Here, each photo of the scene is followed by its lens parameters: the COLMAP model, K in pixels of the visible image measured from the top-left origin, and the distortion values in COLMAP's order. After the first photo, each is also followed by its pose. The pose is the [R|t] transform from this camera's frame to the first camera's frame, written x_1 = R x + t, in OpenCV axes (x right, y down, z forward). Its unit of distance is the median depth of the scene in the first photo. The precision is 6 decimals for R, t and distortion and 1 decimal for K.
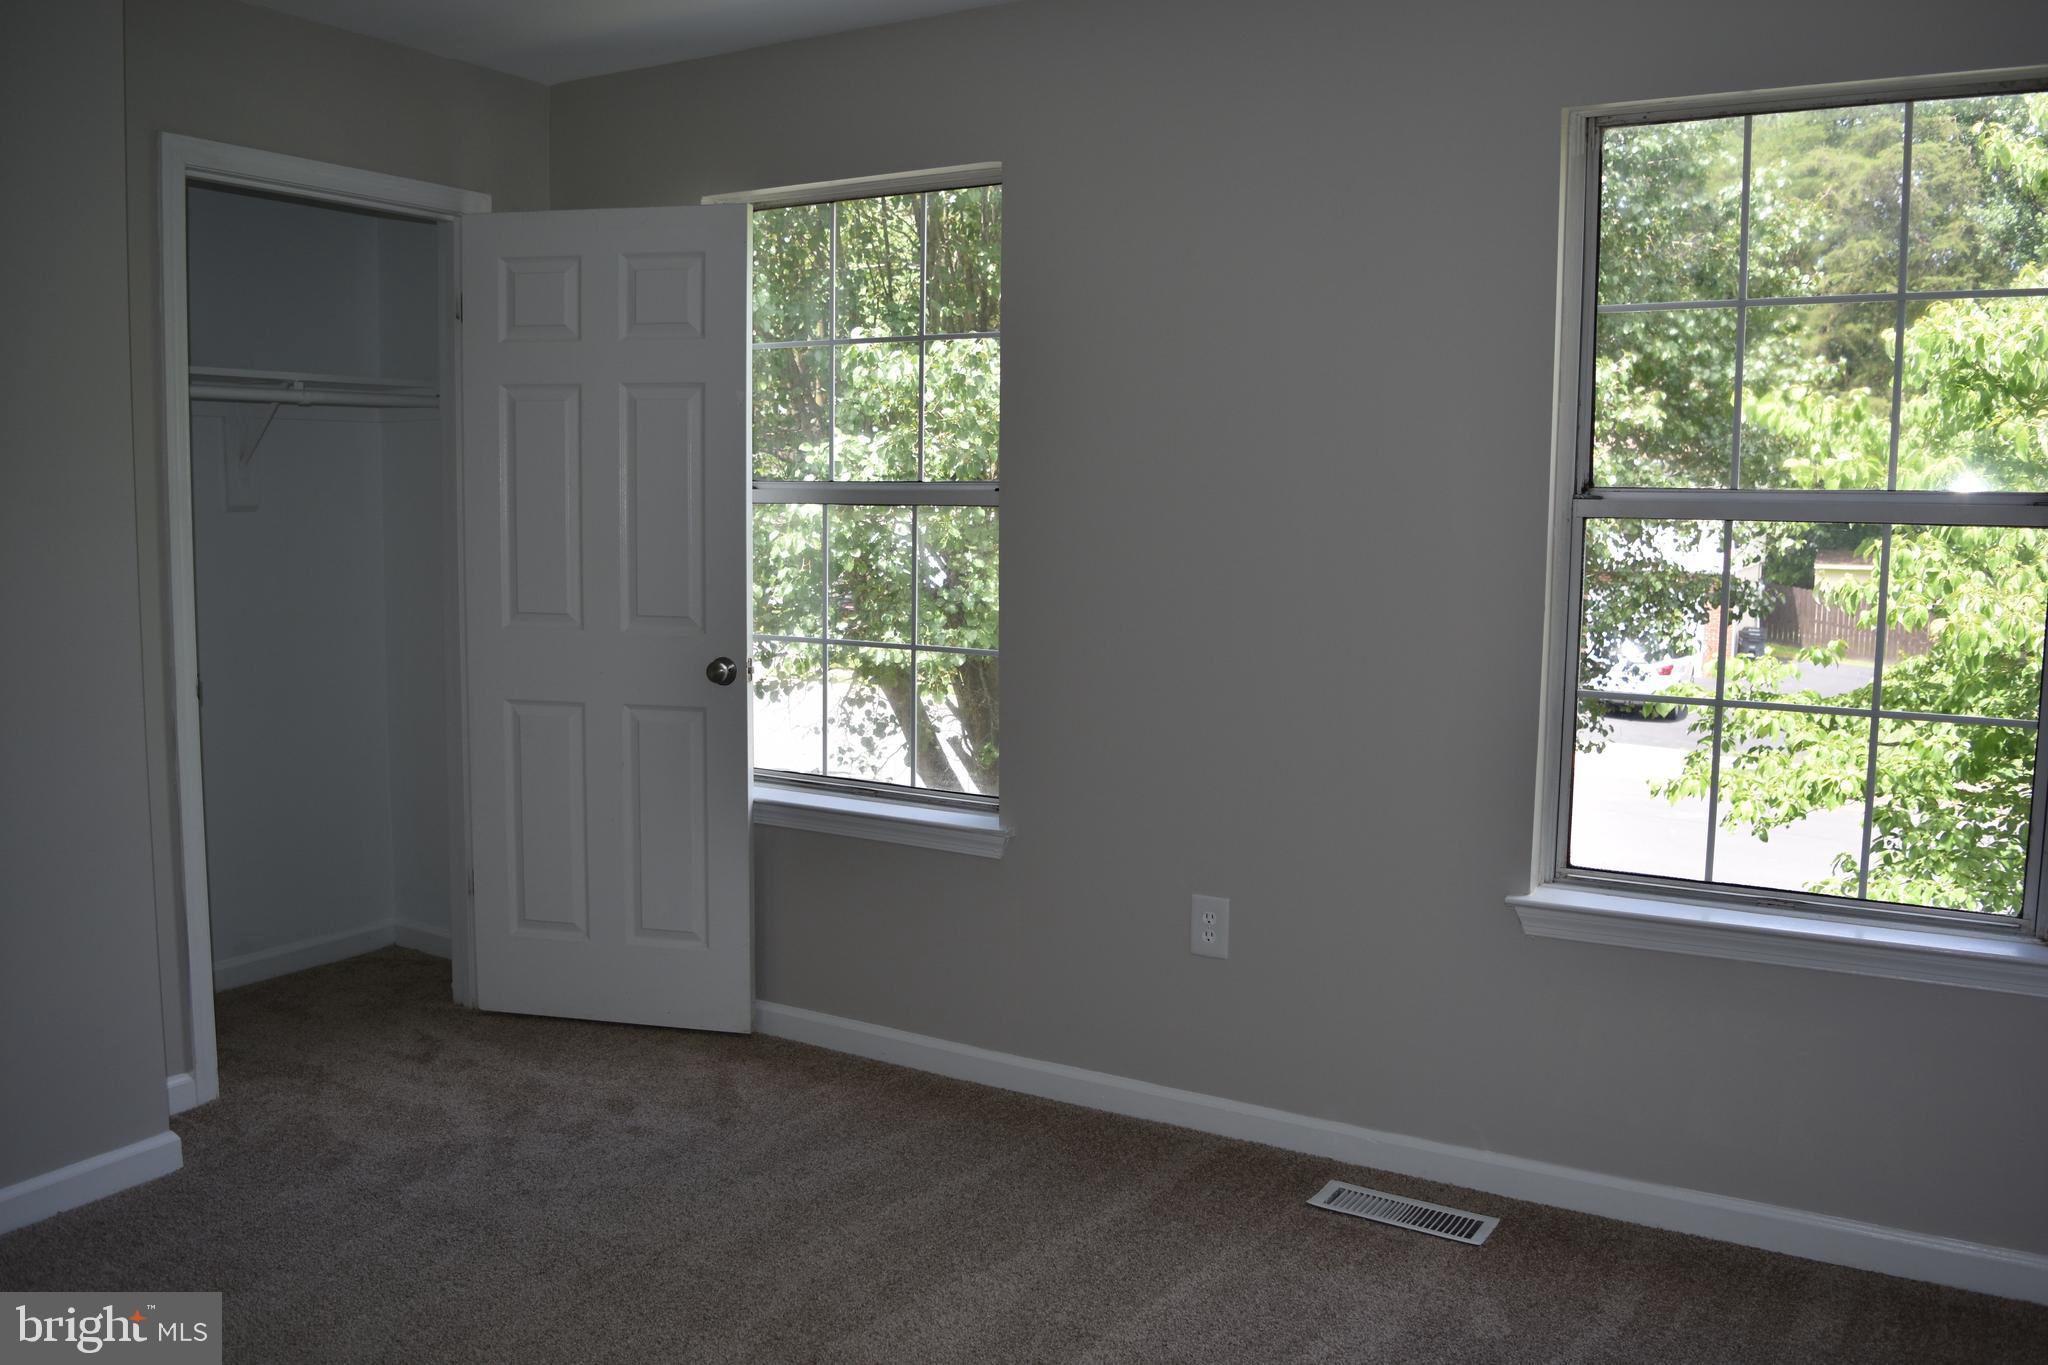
lens RADIAL K [[1612.9, 0, 1027.5], [0, 1612.9, 673.7], [0, 0, 1]] dist [-0.097541, 0.026831]
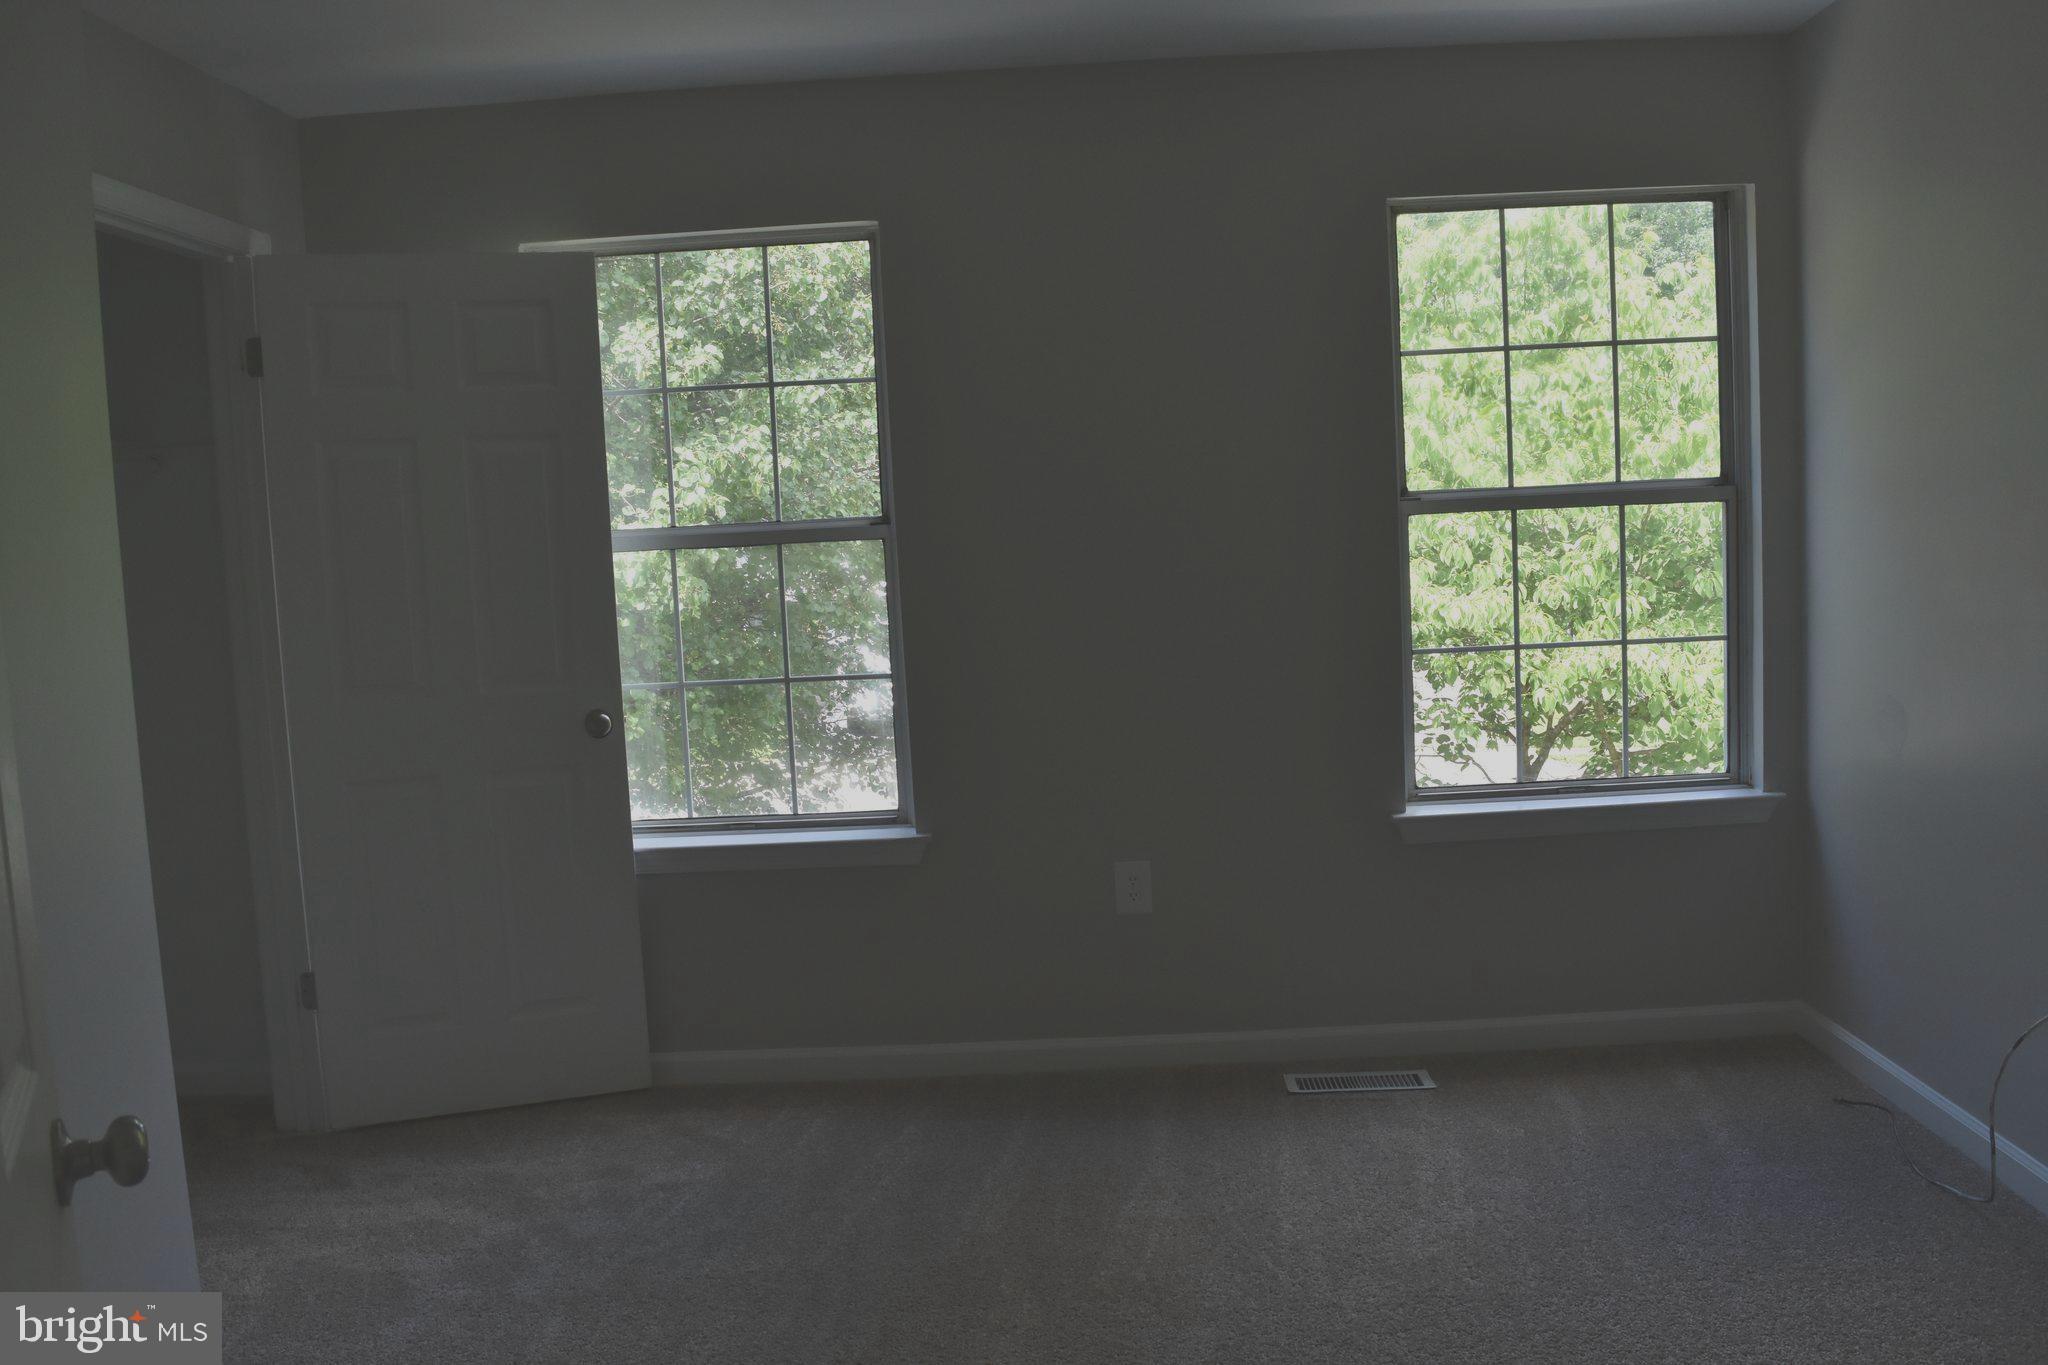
lens RADIAL K [[1612.9, 0, 1027.5], [0, 1612.9, 673.7], [0, 0, 1]] dist [-0.097541, 0.026831]
pose [[0.873882, -0.095206, 0.476724, -0.453650], [0.109676, 0.993964, -0.002544, -0.000752], [-0.473604, 0.054508, 0.879050, 0.011778]]
